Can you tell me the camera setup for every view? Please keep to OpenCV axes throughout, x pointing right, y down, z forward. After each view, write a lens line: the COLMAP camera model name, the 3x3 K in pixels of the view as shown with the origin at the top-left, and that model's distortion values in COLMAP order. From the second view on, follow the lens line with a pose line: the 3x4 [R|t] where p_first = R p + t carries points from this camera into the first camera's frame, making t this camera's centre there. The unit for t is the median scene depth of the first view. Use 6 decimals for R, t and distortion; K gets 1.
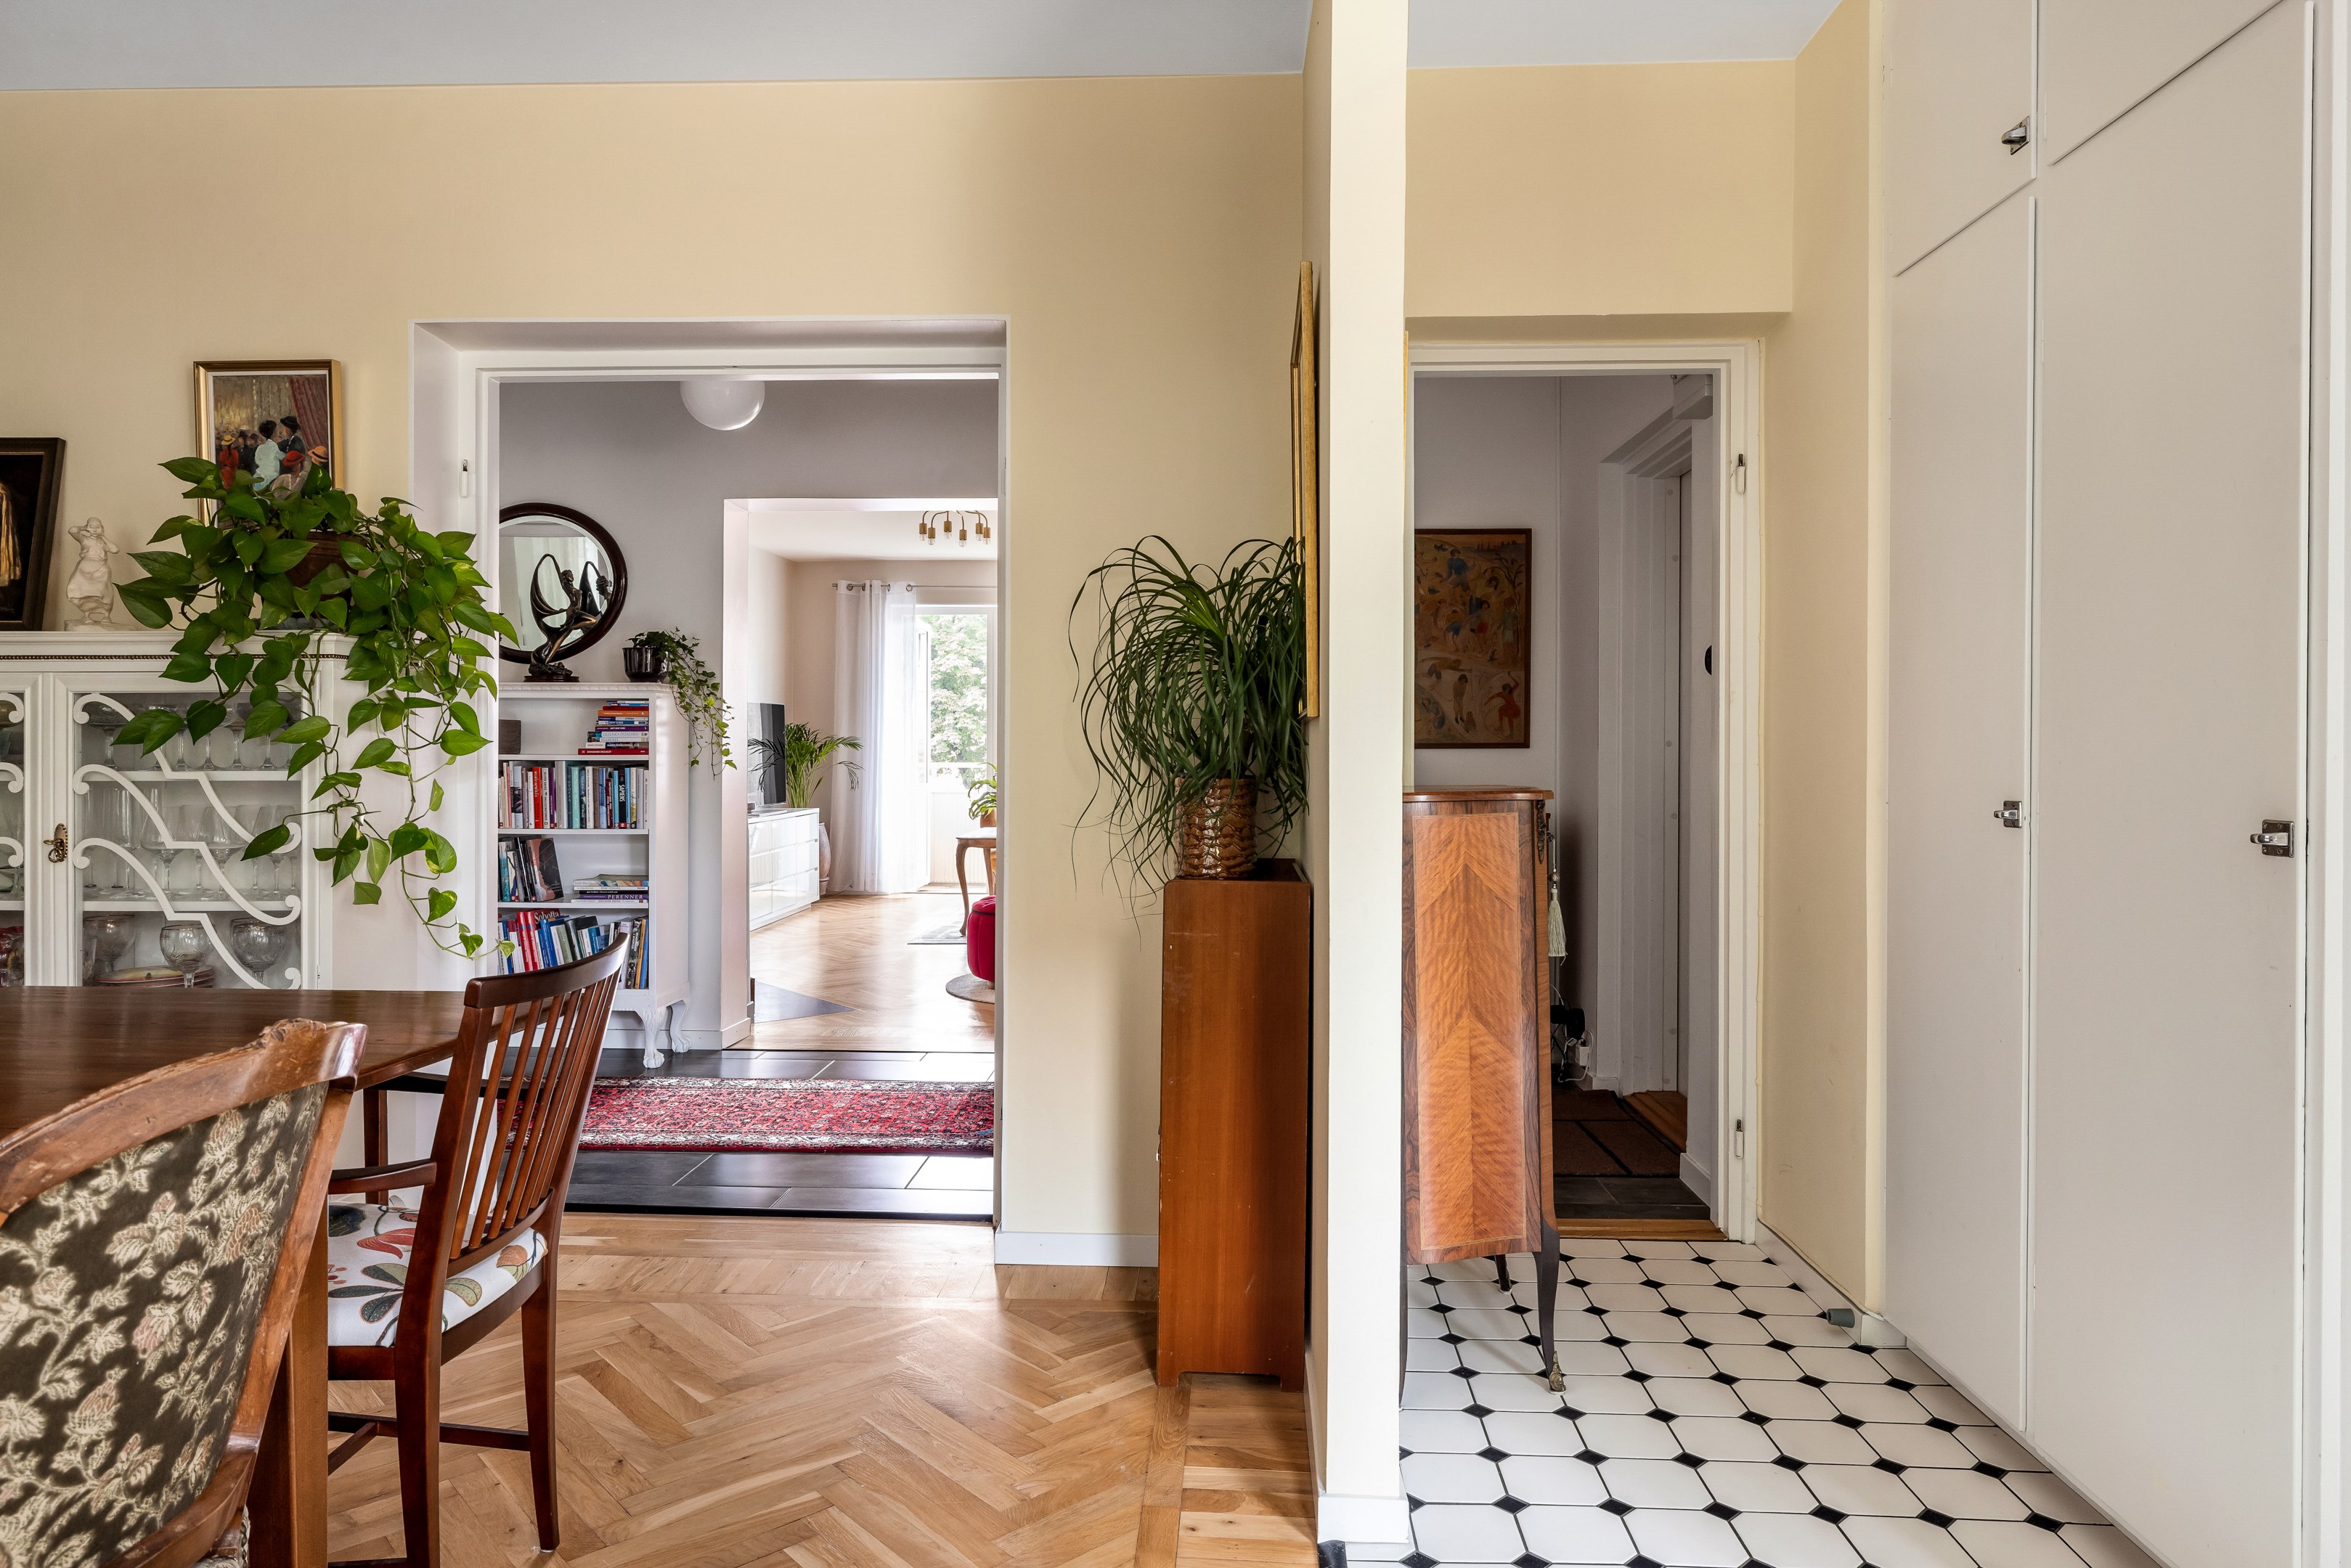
lens RADIAL K [[1484.9, 0, 1142.2], [0, 1484.9, 785.7], [0, 0, 1]] dist [-0.006304, 0.004595]
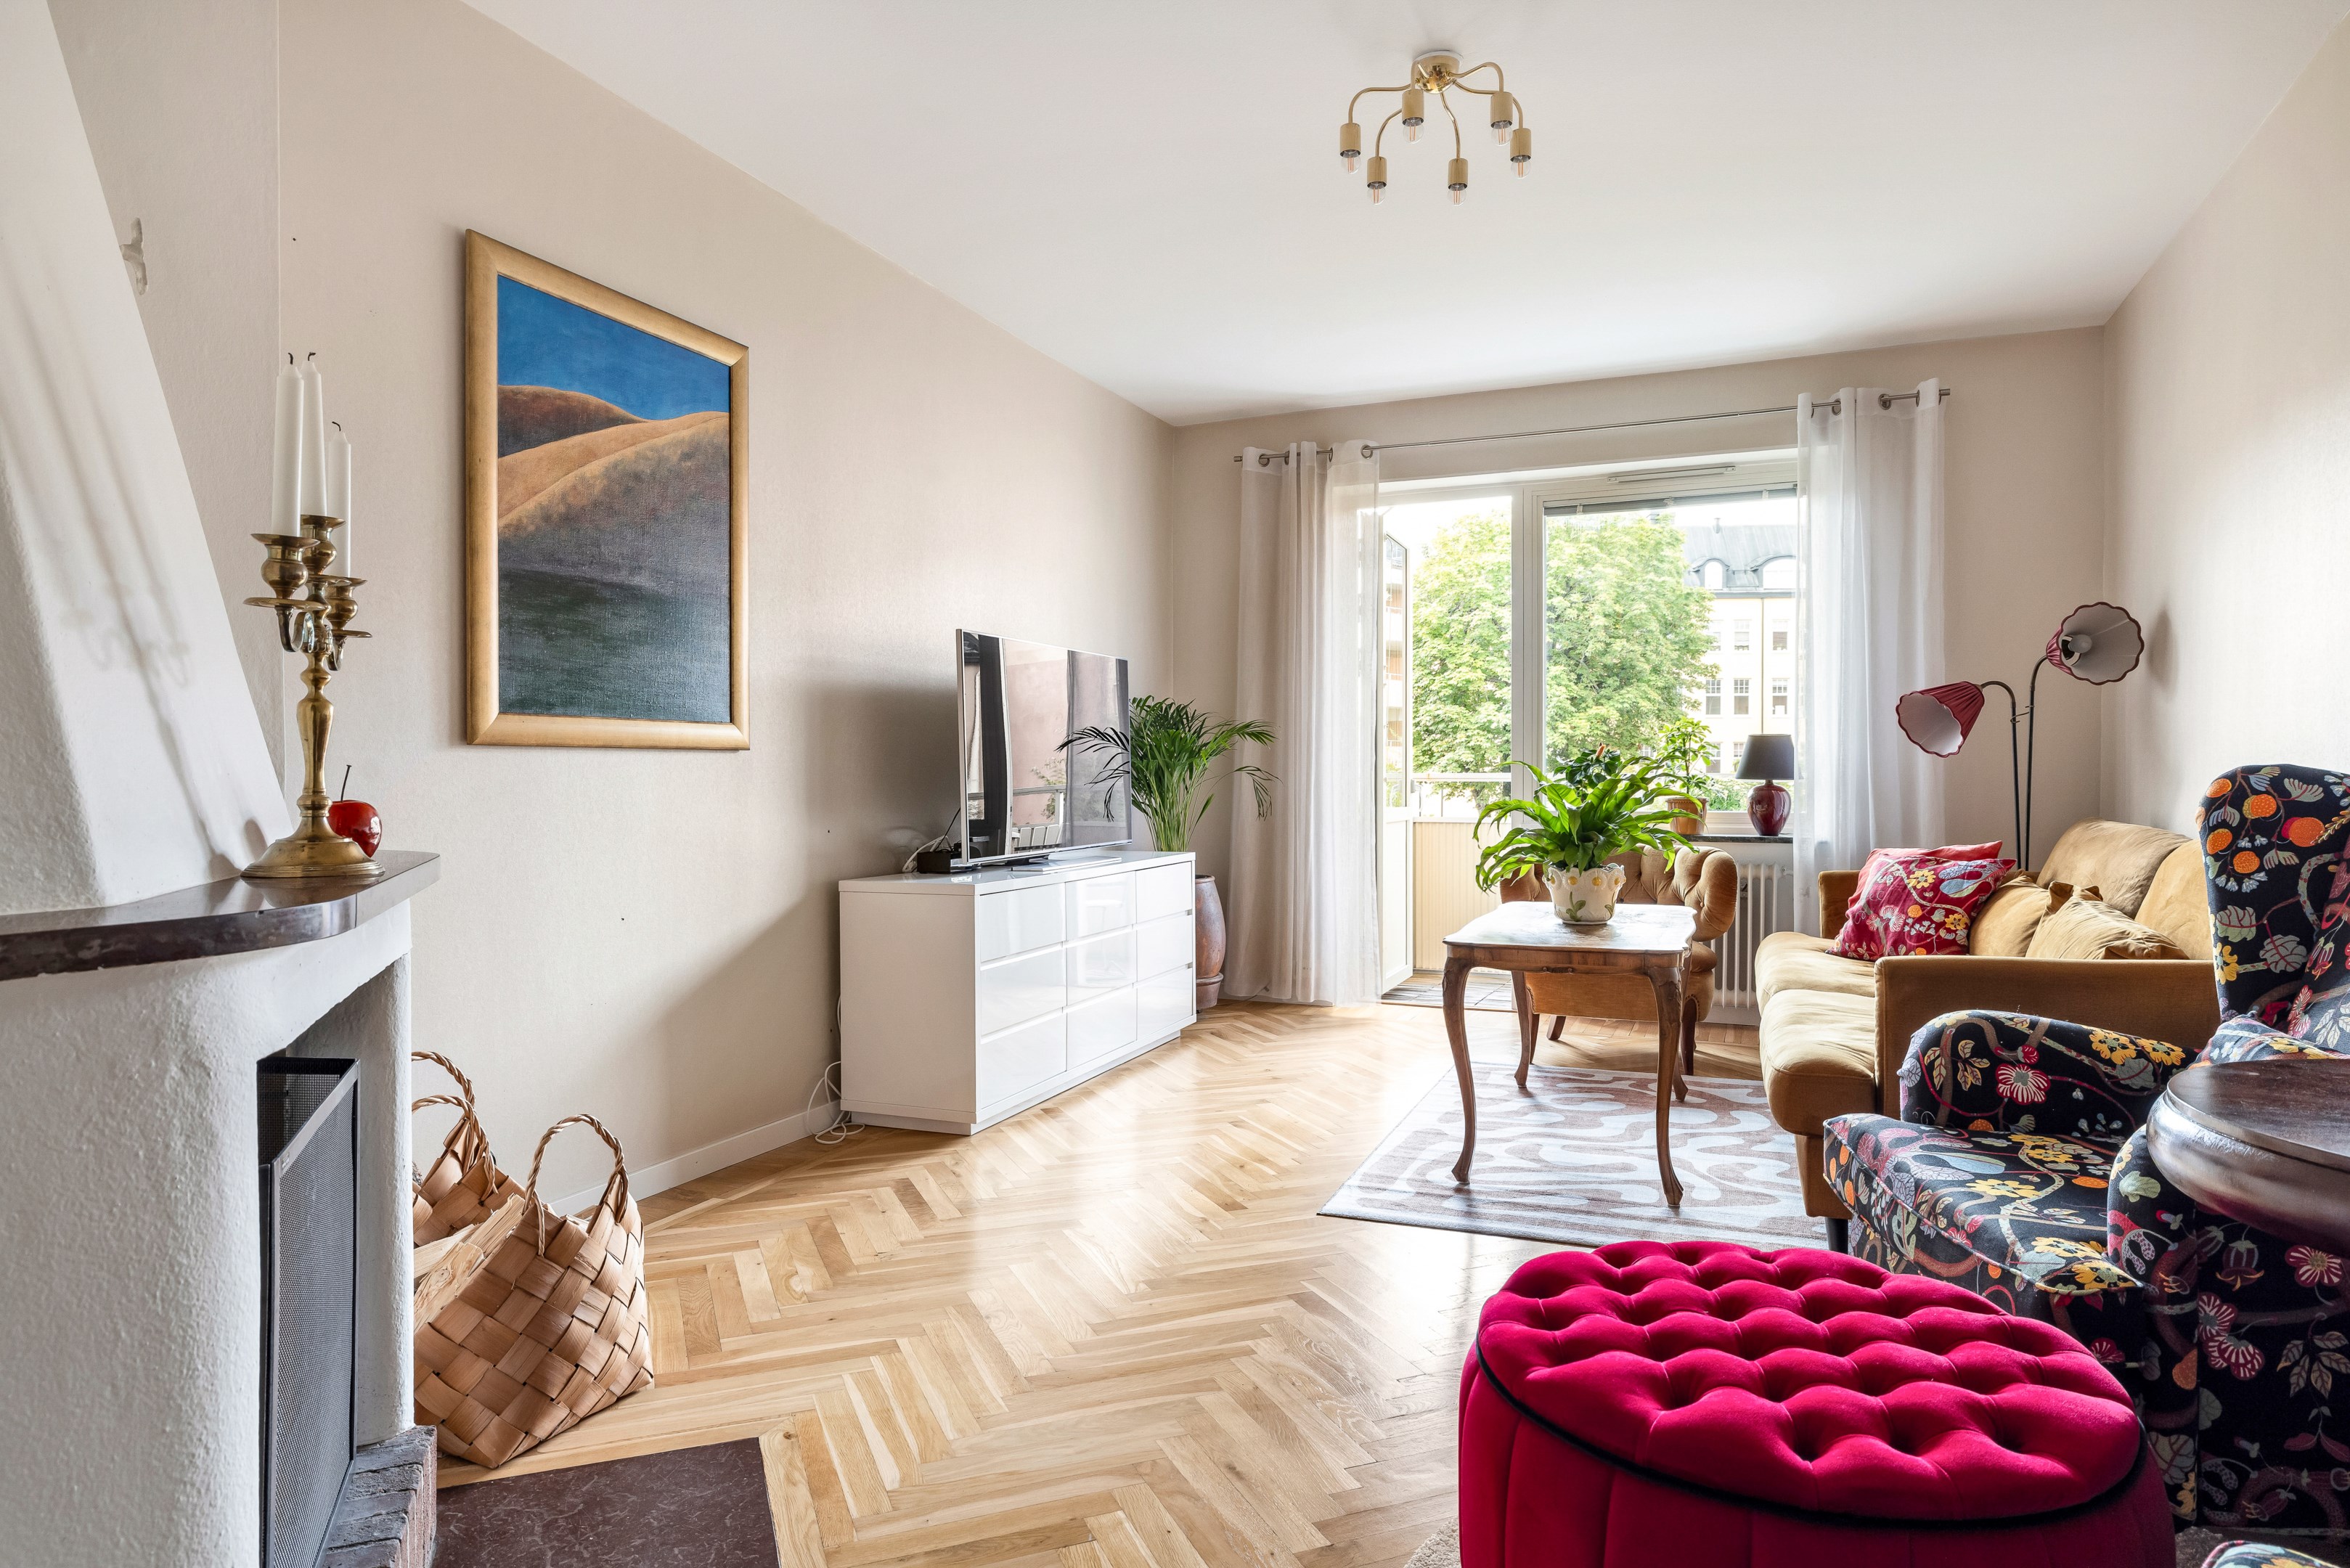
lens RADIAL K [[1374.7, 0, 1172.6], [0, 1374.7, 791.8], [0, 0, 1]] dist [0.002018, 0.000728]
pose [[0.943325, -0.001133, -0.331867, -0.056310], [-0.002148, 0.999952, -0.009518, -0.002137], [0.331862, 0.009691, 0.943278, 0.499075]]
